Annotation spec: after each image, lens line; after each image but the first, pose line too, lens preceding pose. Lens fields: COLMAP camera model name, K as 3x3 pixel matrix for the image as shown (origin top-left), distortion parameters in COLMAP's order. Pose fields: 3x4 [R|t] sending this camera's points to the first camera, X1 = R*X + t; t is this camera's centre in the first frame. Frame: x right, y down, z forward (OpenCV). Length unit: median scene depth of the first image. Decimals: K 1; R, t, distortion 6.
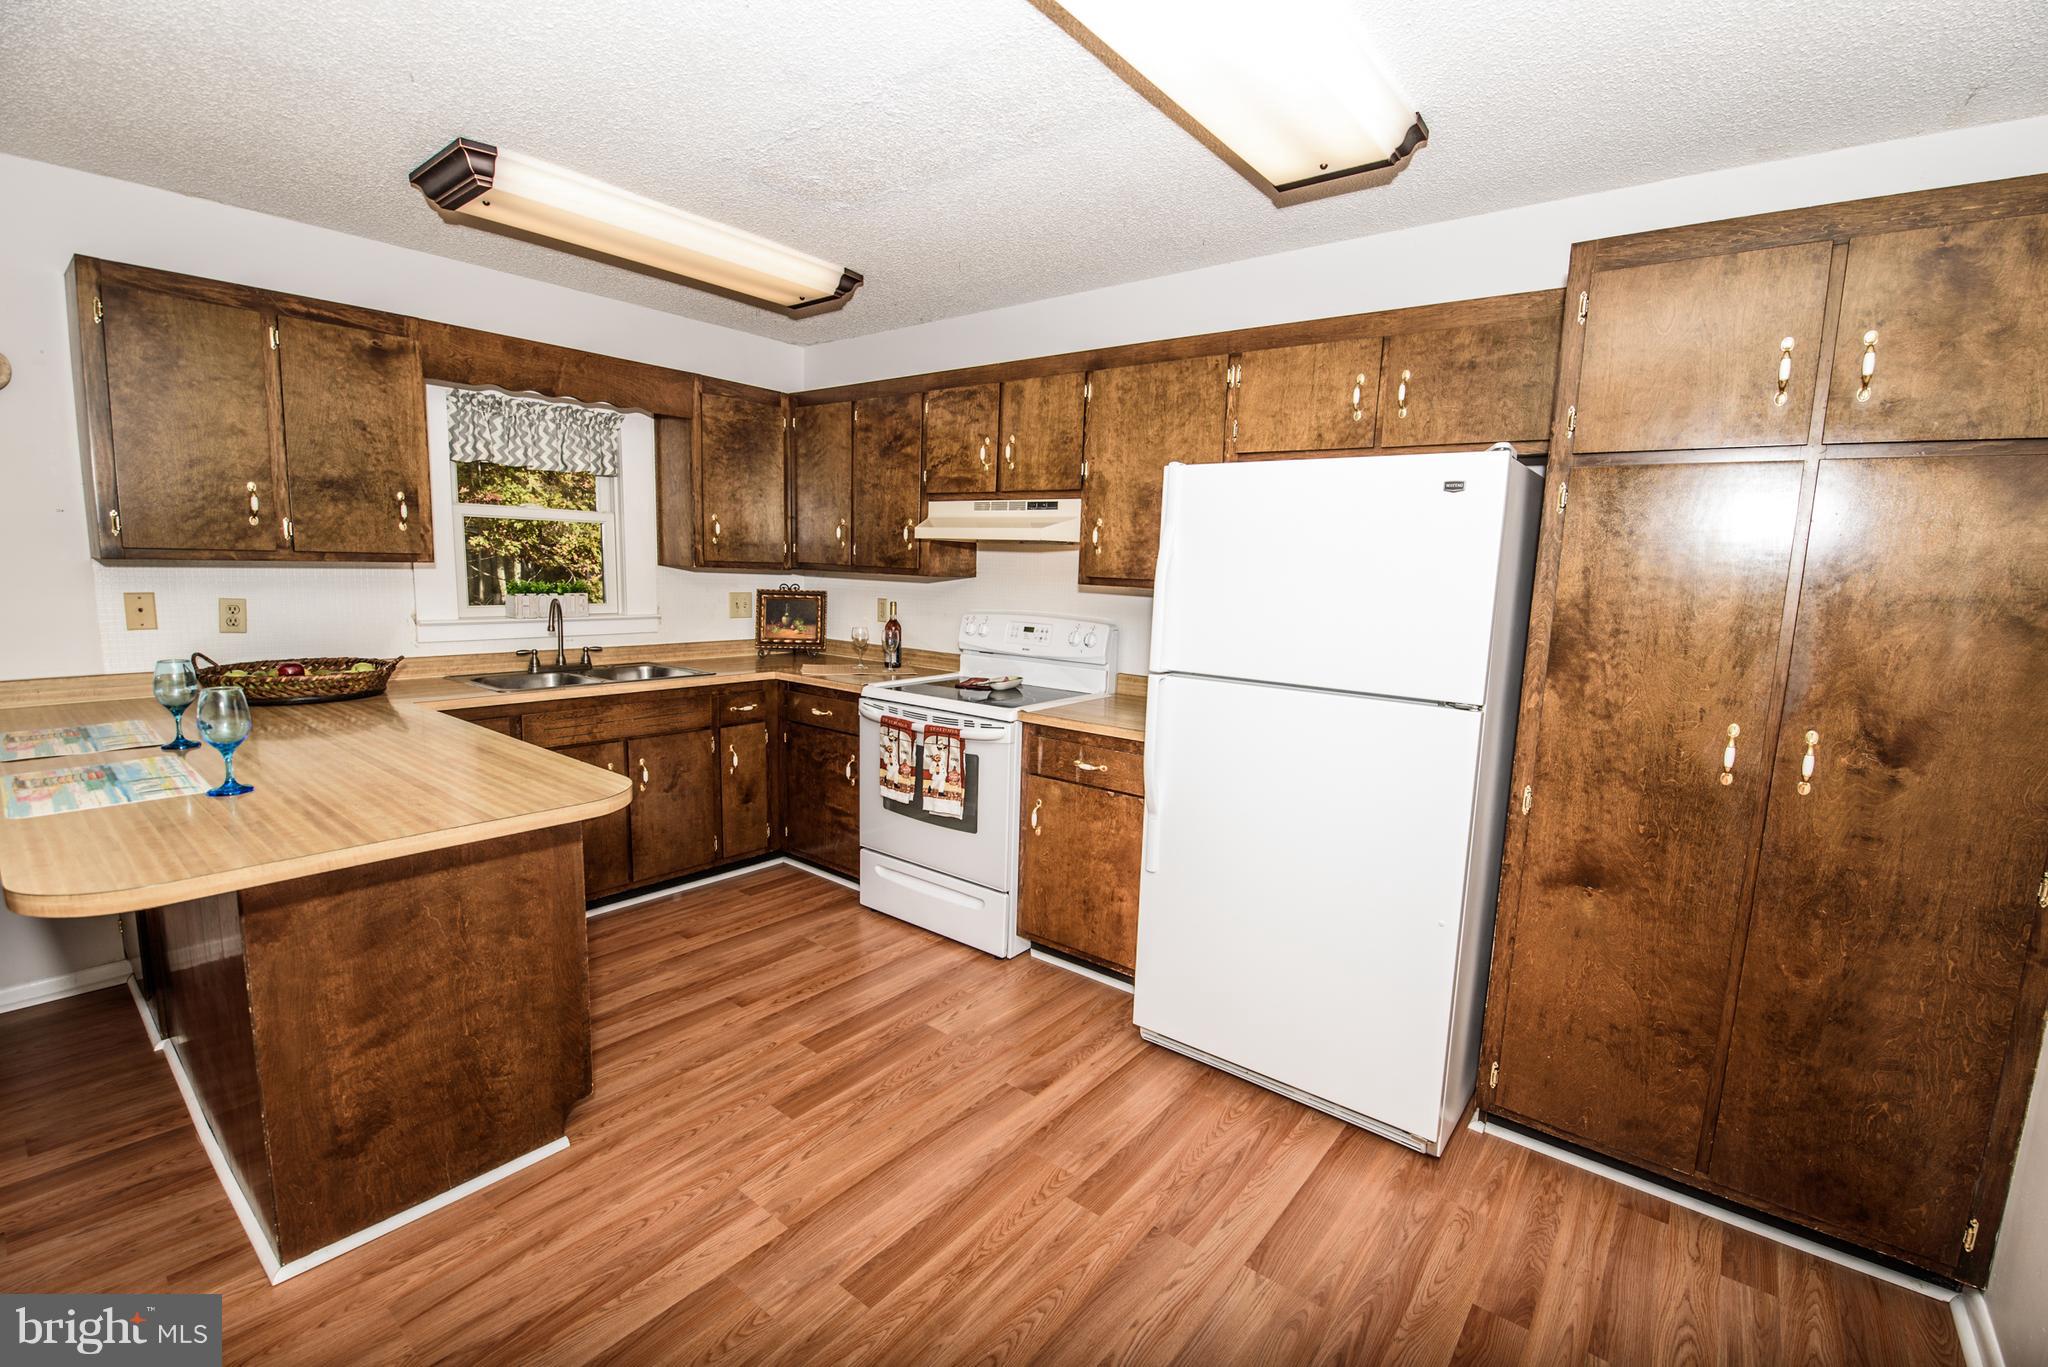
lens RADIAL K [[883.9, 0, 1035.8], [0, 883.9, 686.9], [0, 0, 1]] dist [-0.009317, -0.004071]
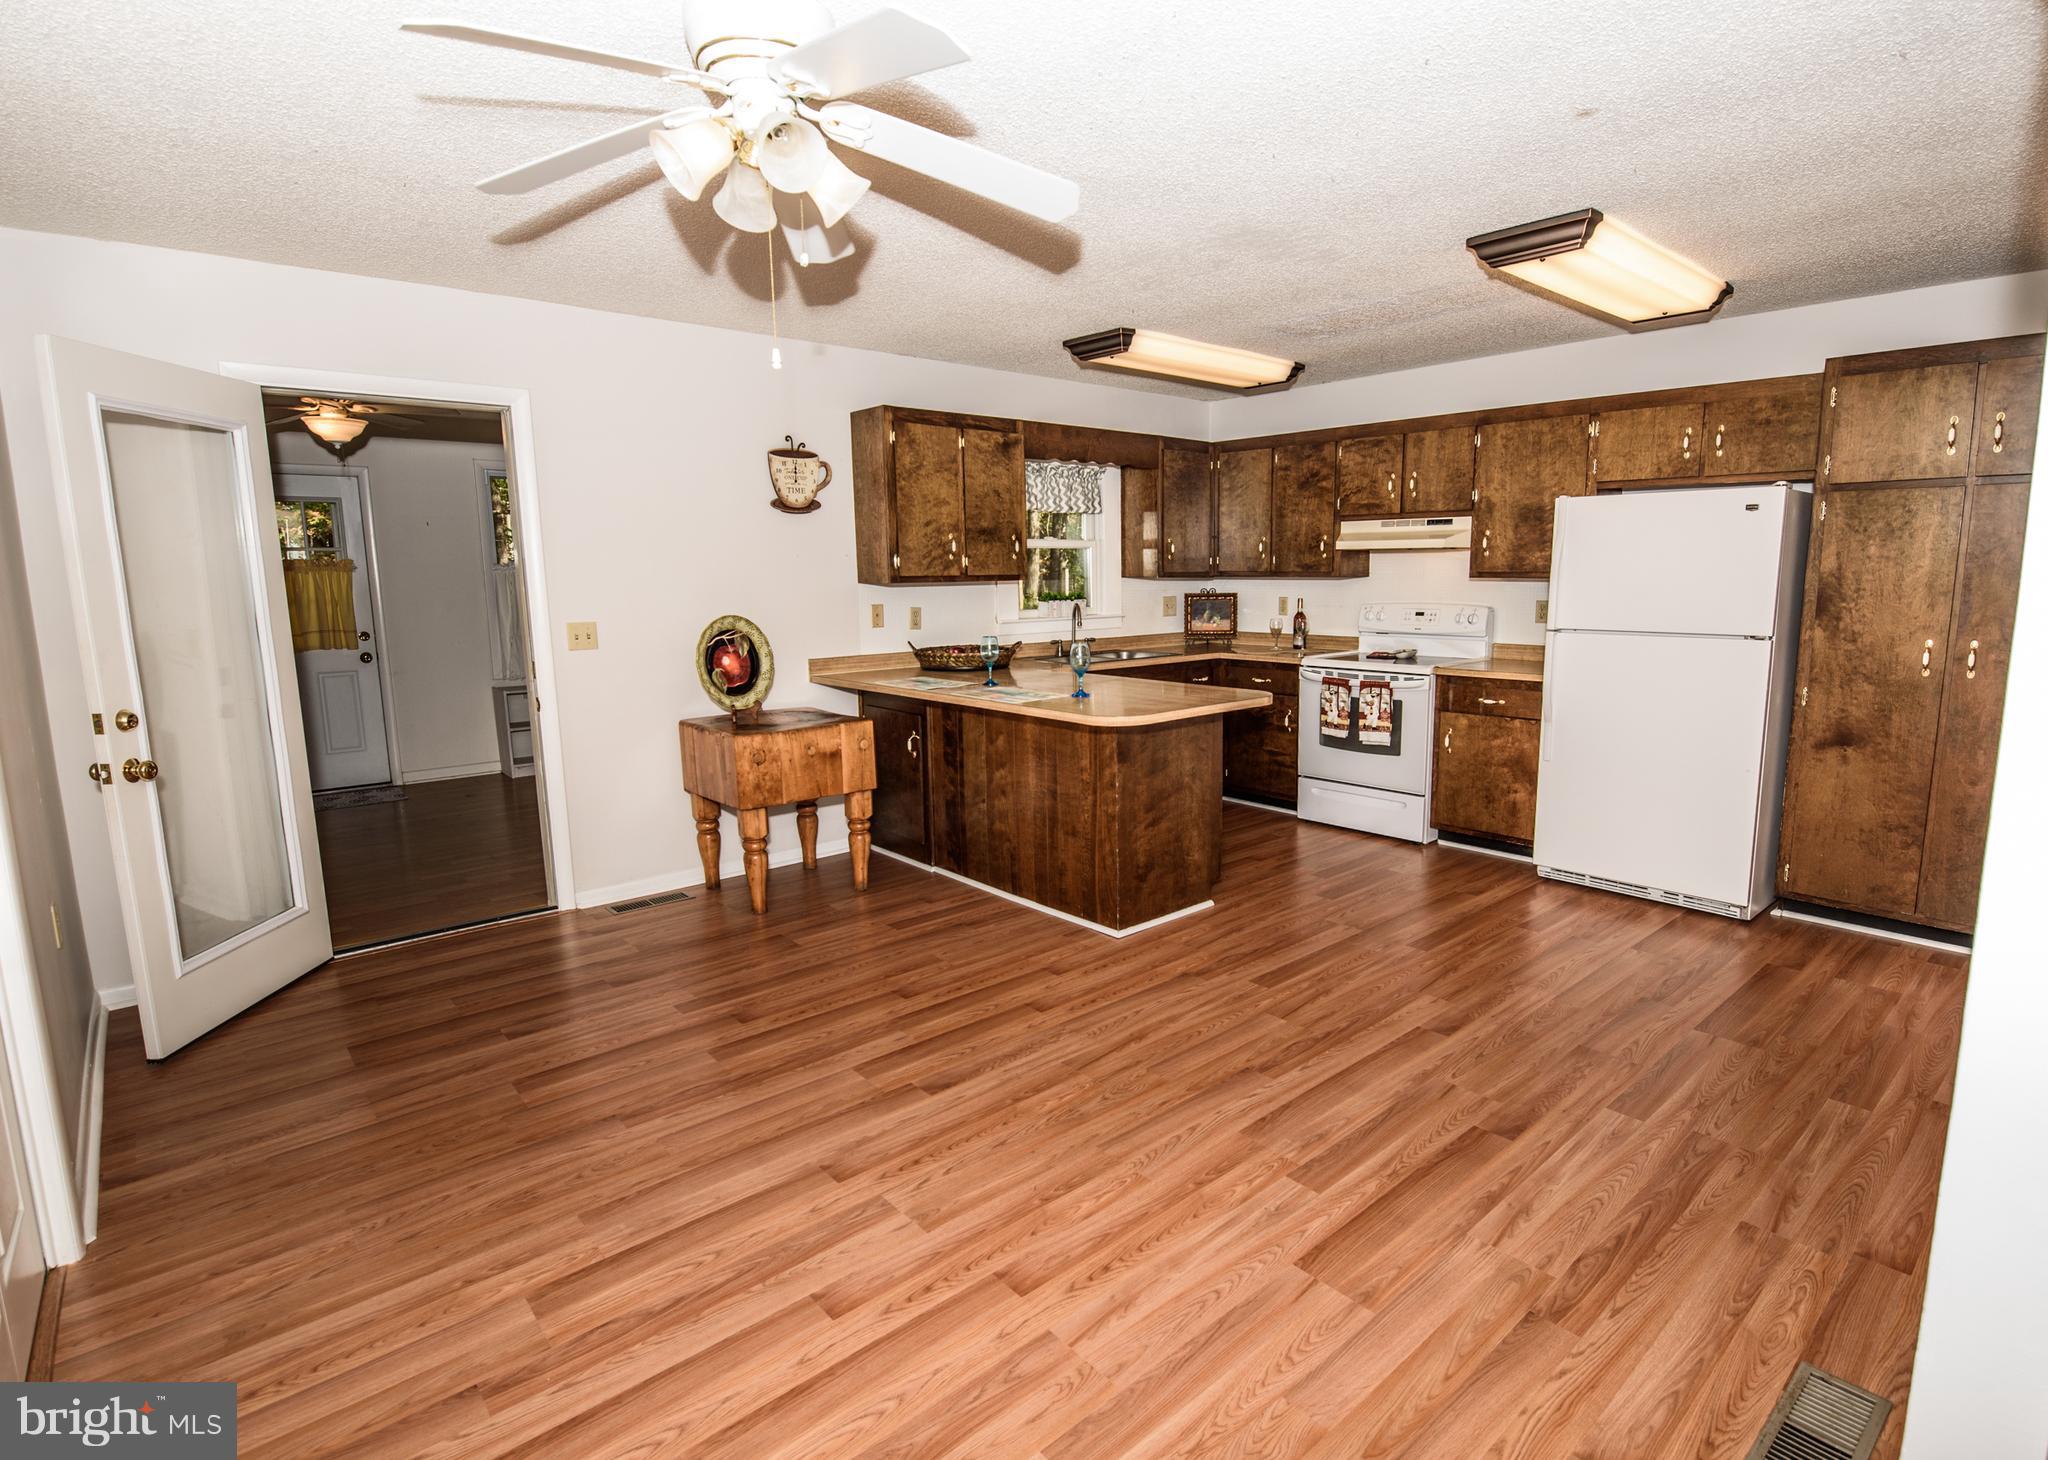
lens RADIAL K [[1031.1, 0, 1086.8], [0, 1031.1, 728.9], [0, 0, 1]] dist [-0.011114, -0.004733]
pose [[0.986321, -0.016883, -0.163969, -0.387286], [0.019102, 0.999746, 0.011964, 0.123458], [0.163725, -0.014933, 0.986393, -0.952574]]
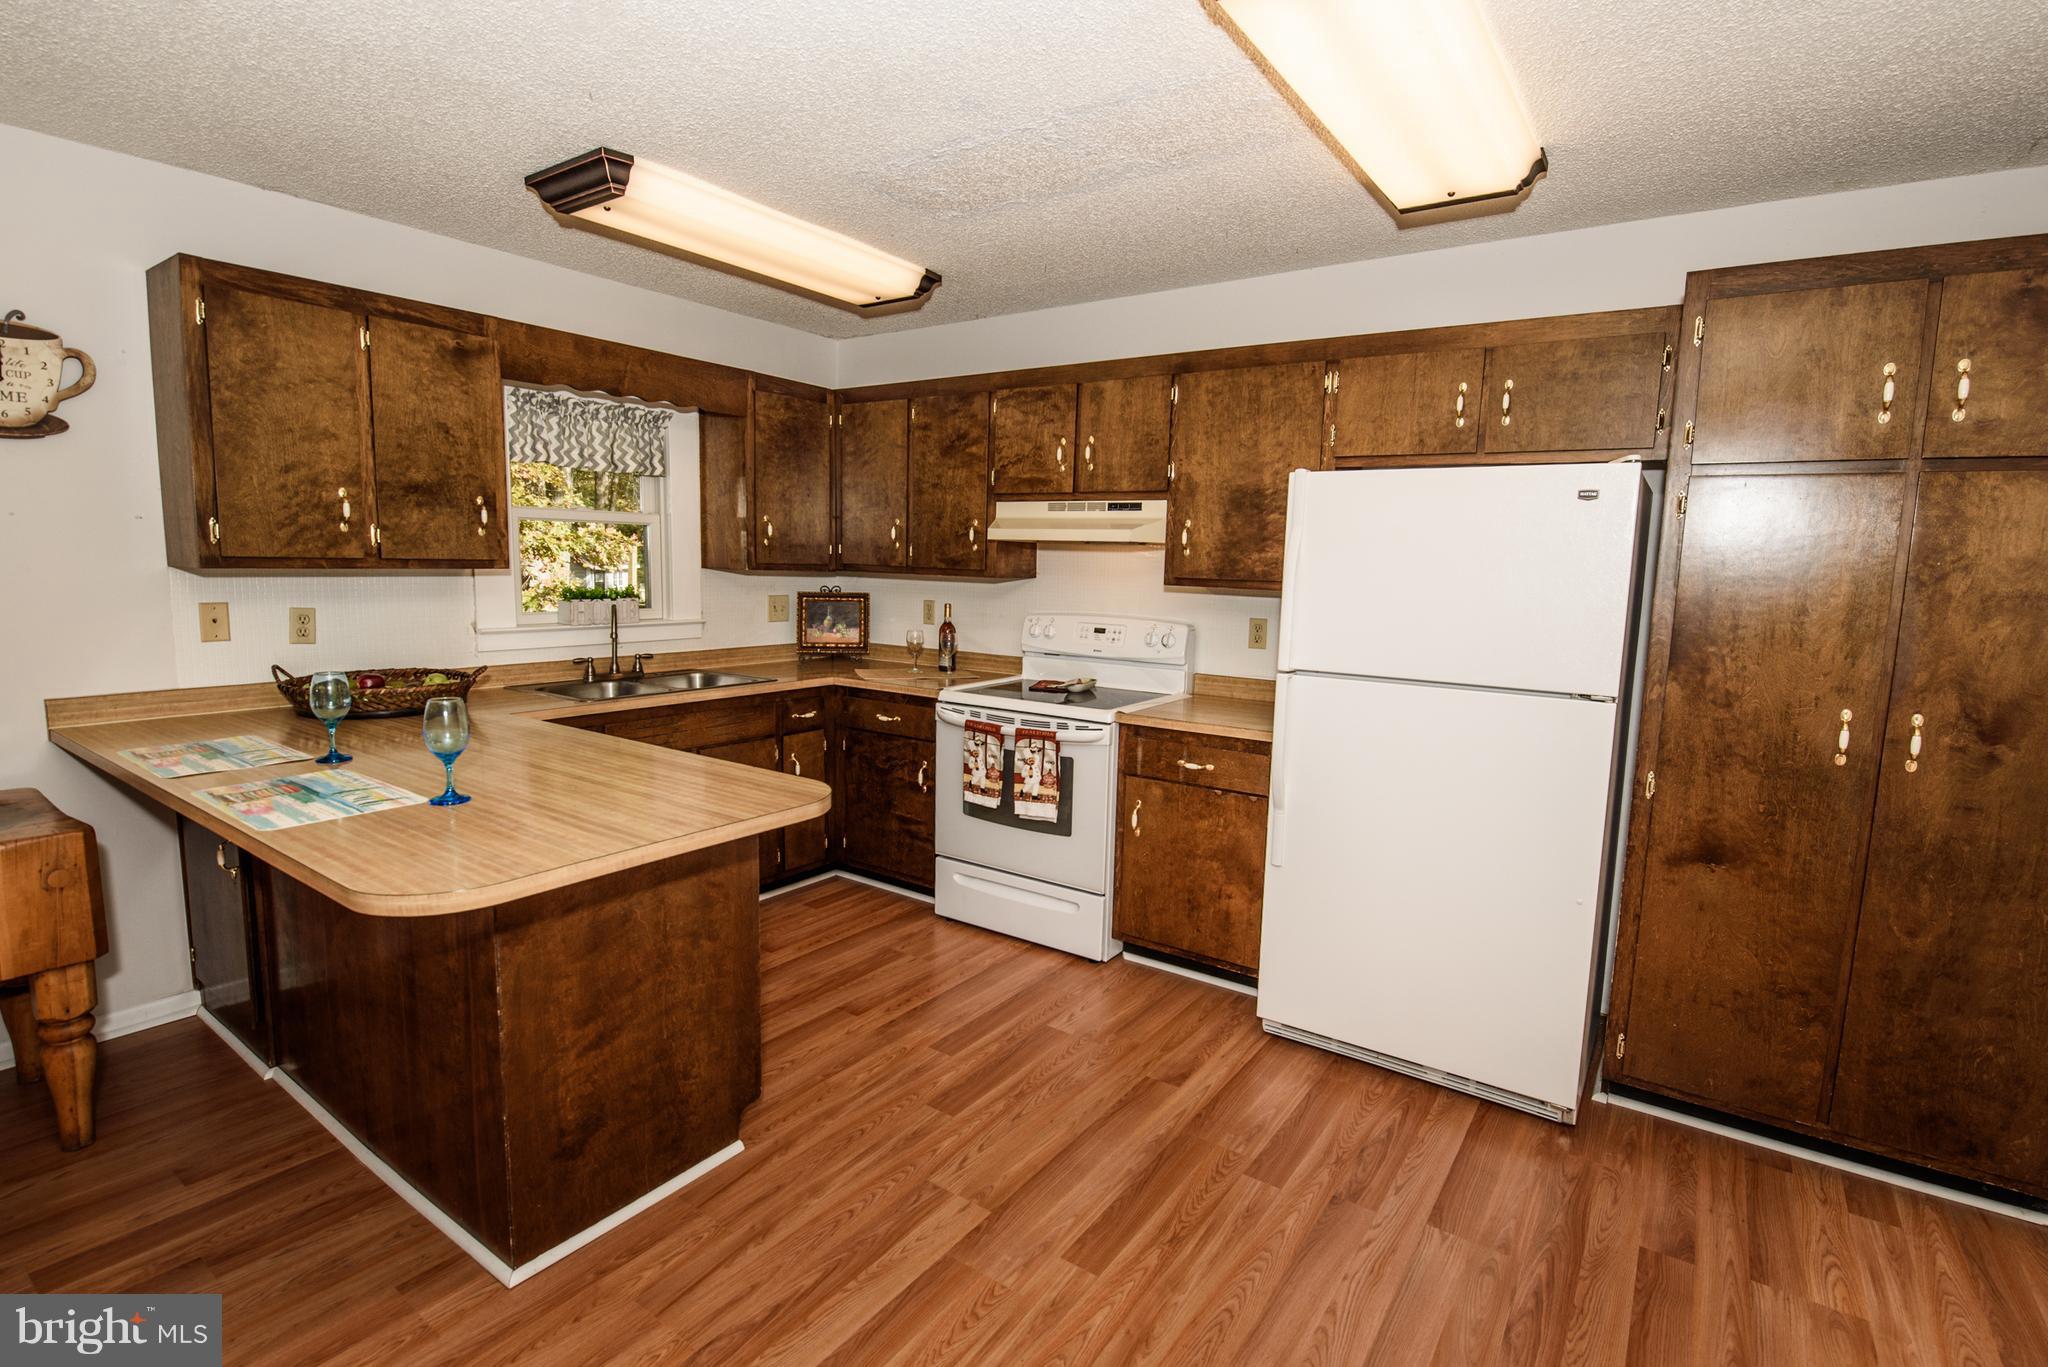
lens RADIAL K [[966.8, 0, 1028.2], [0, 966.8, 679.2], [0, 0, 1]] dist [-0.008045, -0.004361]
pose [[0.998239, -0.014779, 0.057455, -0.231844], [0.015537, 0.999798, -0.012757, 0.002692], [-0.057254, 0.013627, 0.998267, -0.113140]]
